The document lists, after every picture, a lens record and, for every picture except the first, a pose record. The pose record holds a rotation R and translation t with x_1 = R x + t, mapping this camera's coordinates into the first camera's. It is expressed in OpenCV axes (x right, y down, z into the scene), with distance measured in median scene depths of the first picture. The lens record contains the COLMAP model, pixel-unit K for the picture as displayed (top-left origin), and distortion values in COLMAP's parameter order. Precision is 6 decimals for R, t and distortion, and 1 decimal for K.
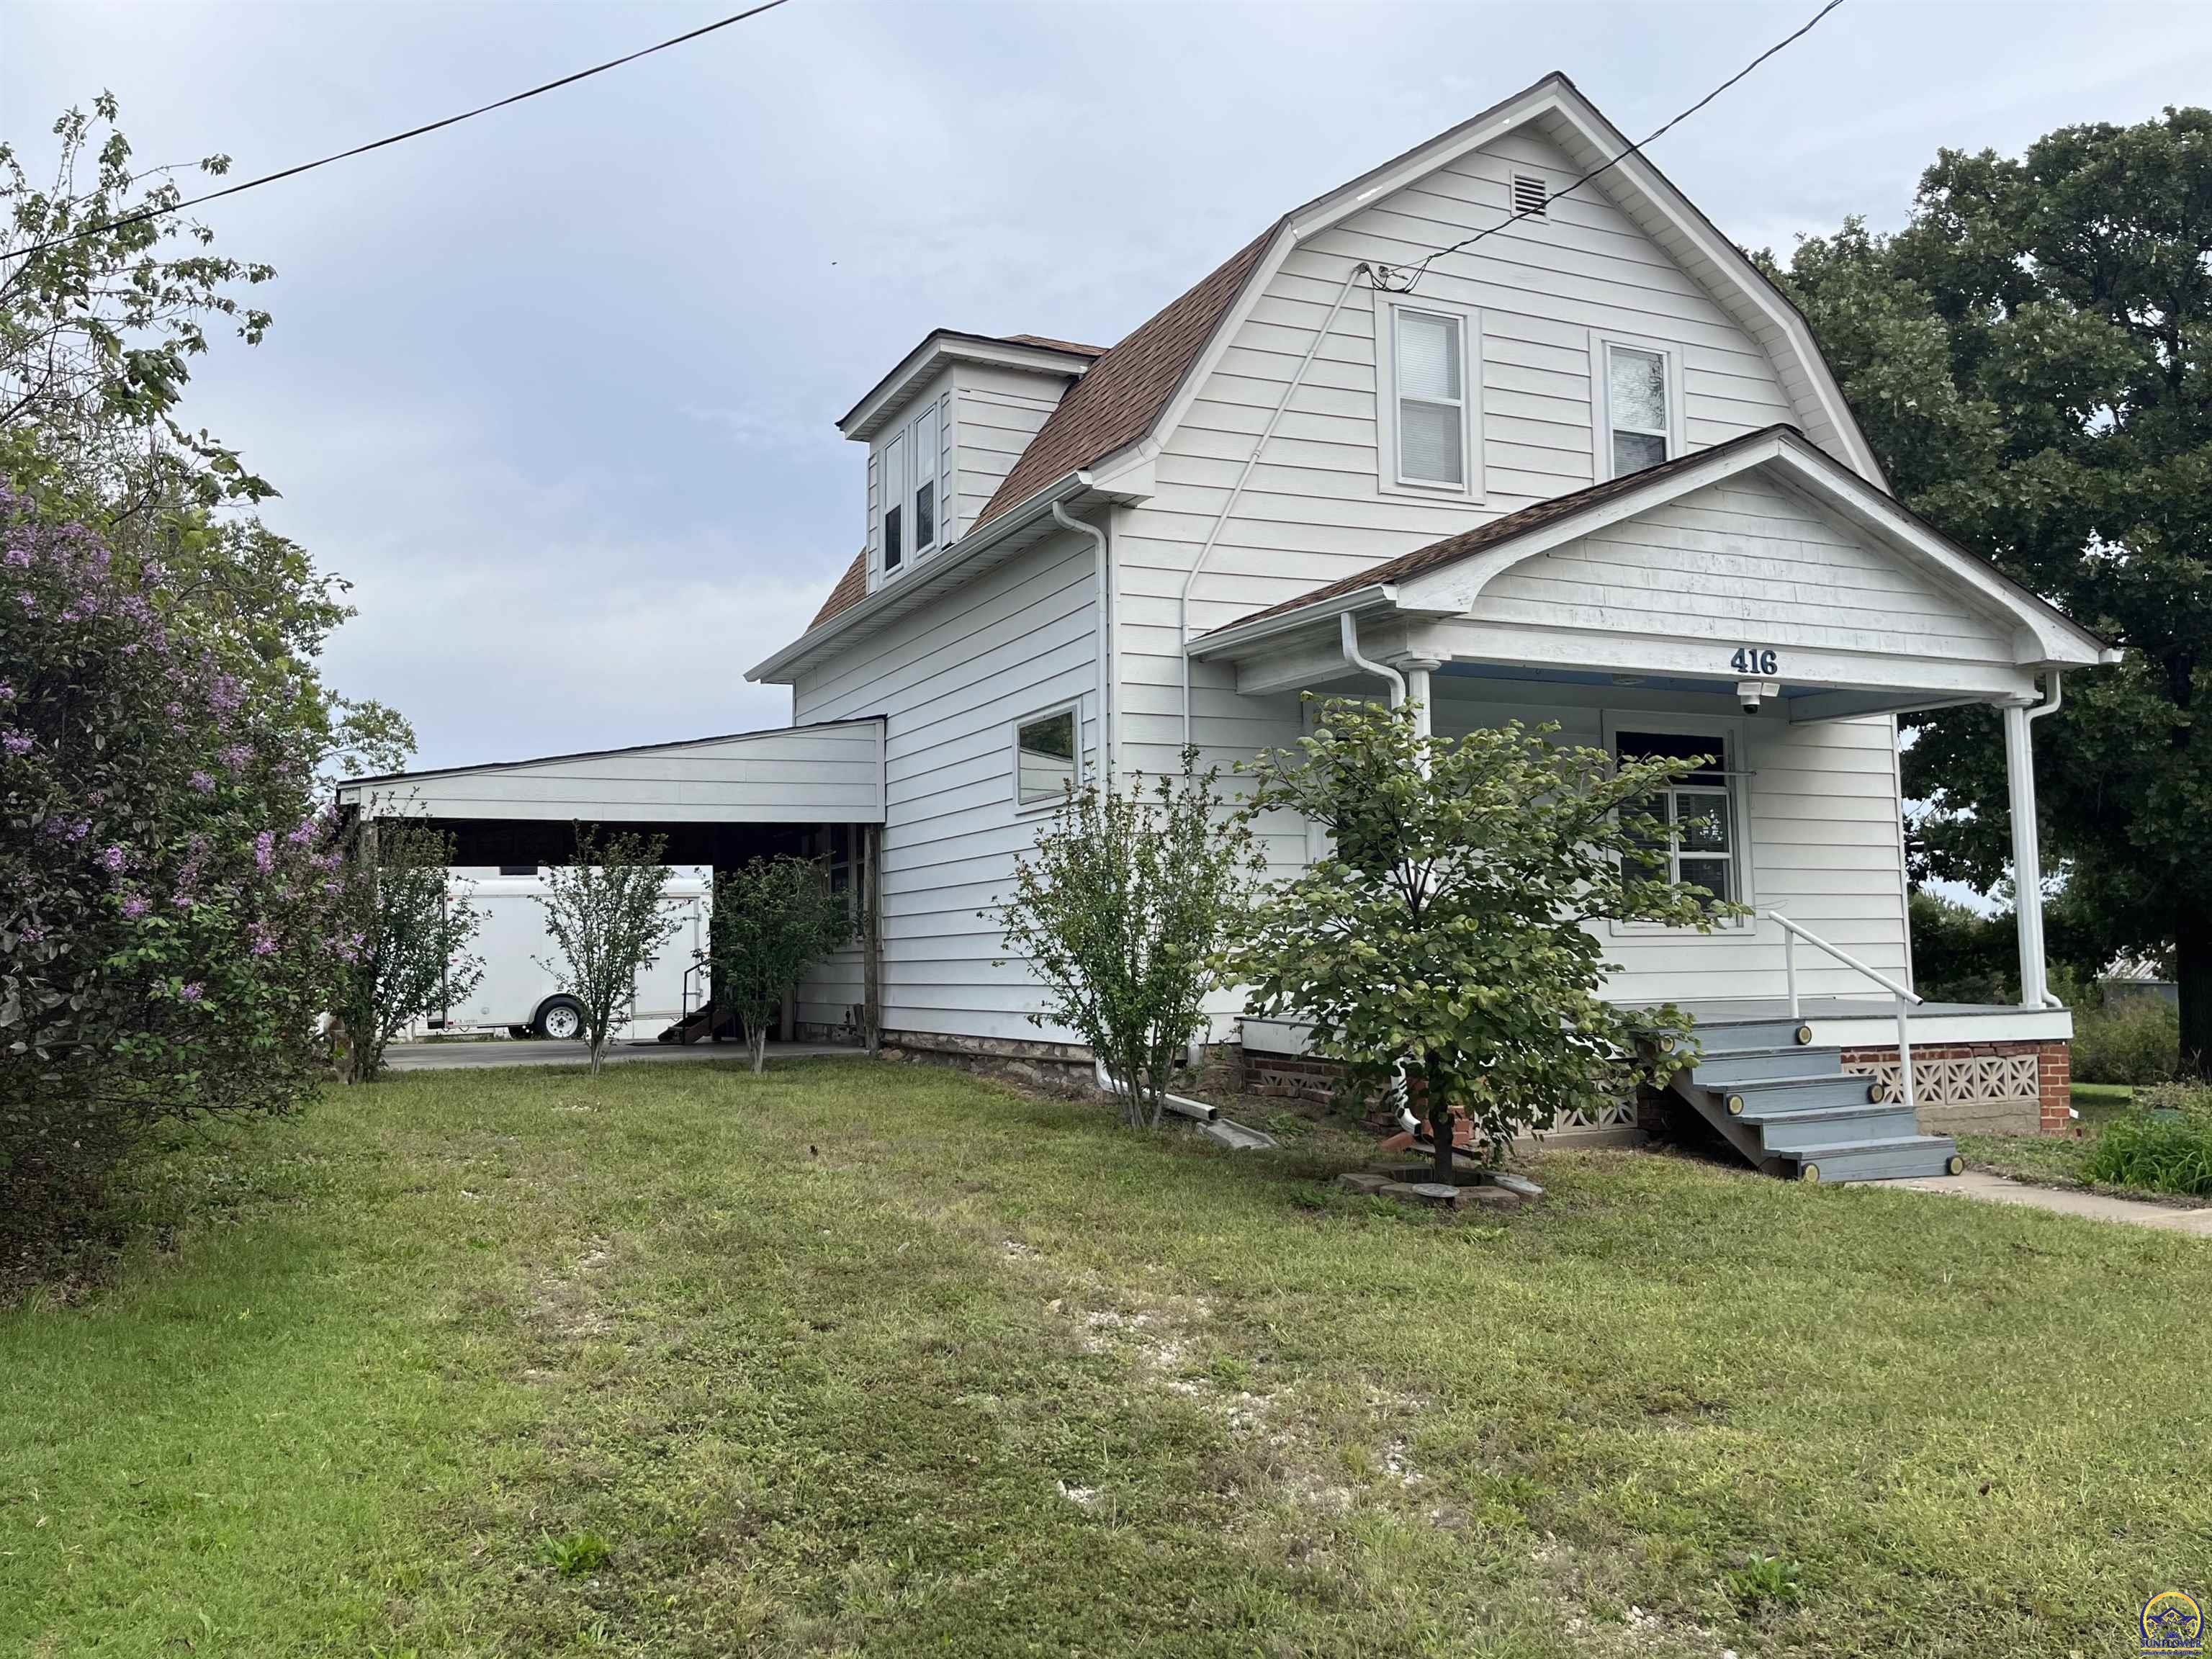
lens RADIAL K [[1702.7, 0, 1106.0], [0, 1702.7, 829.5], [0, 0, 1]] dist [0.020836, 0.004818]
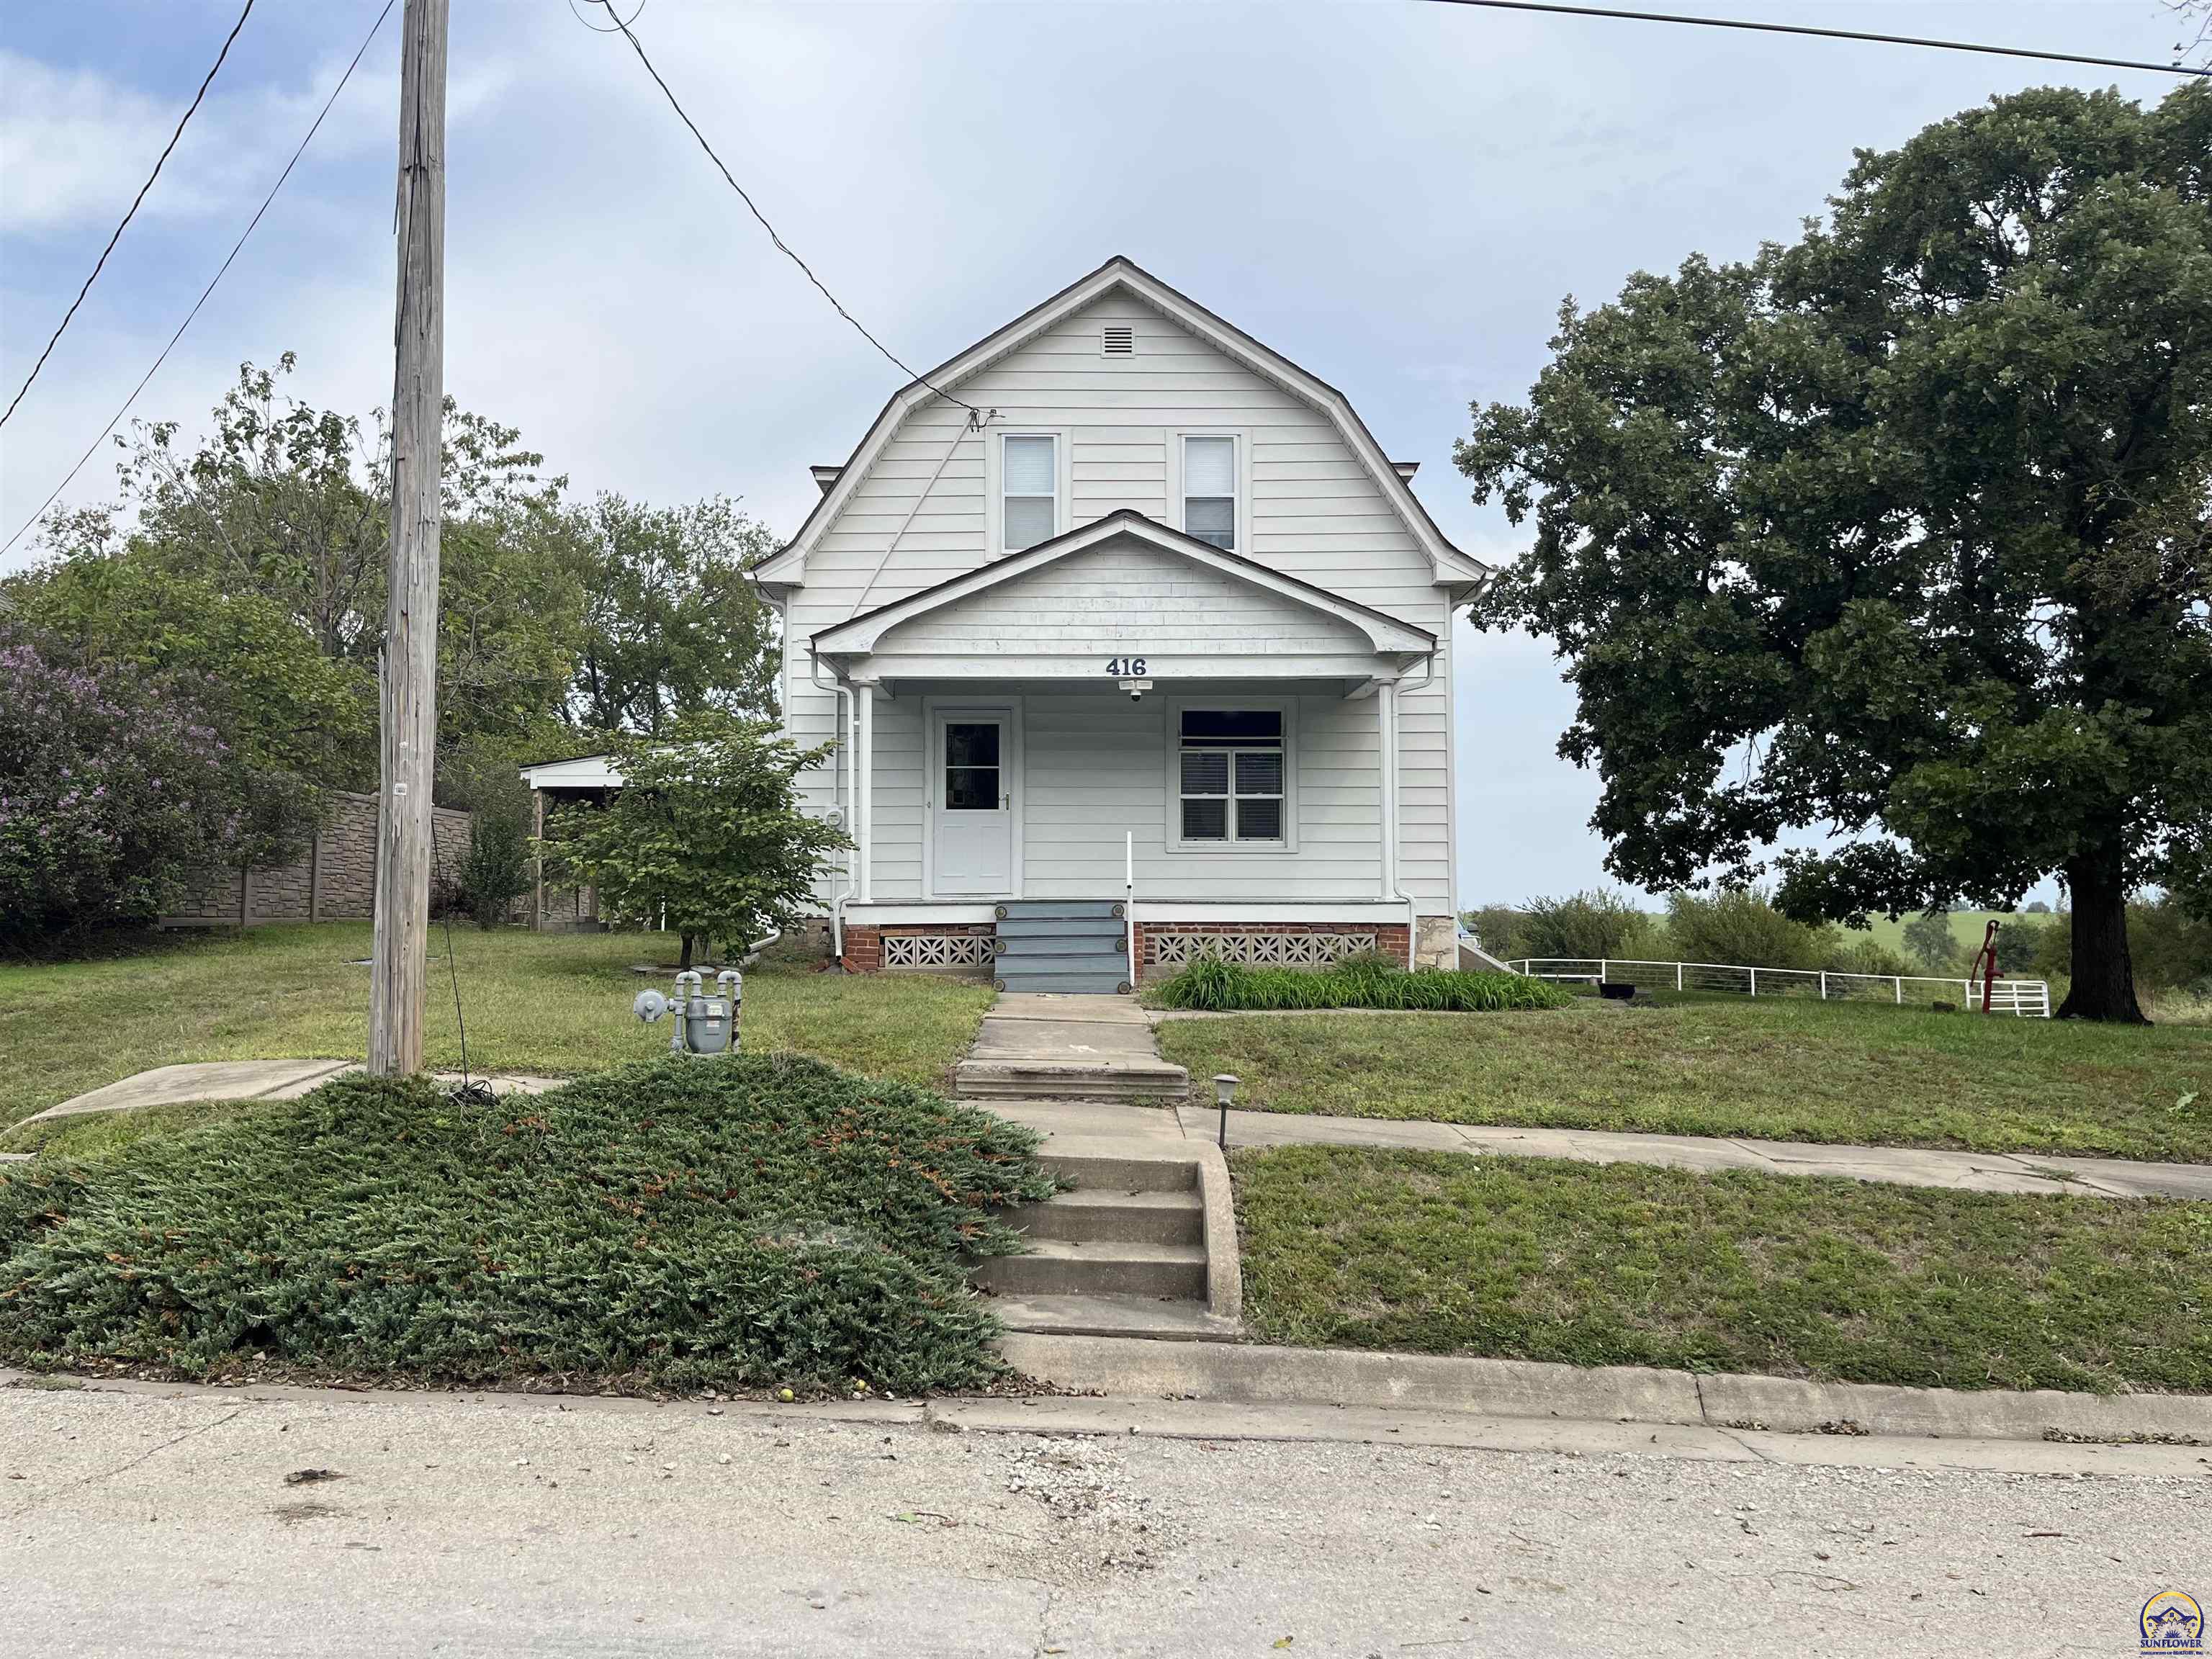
lens RADIAL K [[1668.2, 0, 1106.0], [0, 1668.2, 829.5], [0, 0, 1]] dist [0.093760, -0.131618]
pose [[0.910870, -0.008875, -0.412598, 0.923519], [0.017330, 0.999709, 0.016756, 0.019632], [0.412330, -0.022413, 0.910759, -0.340971]]
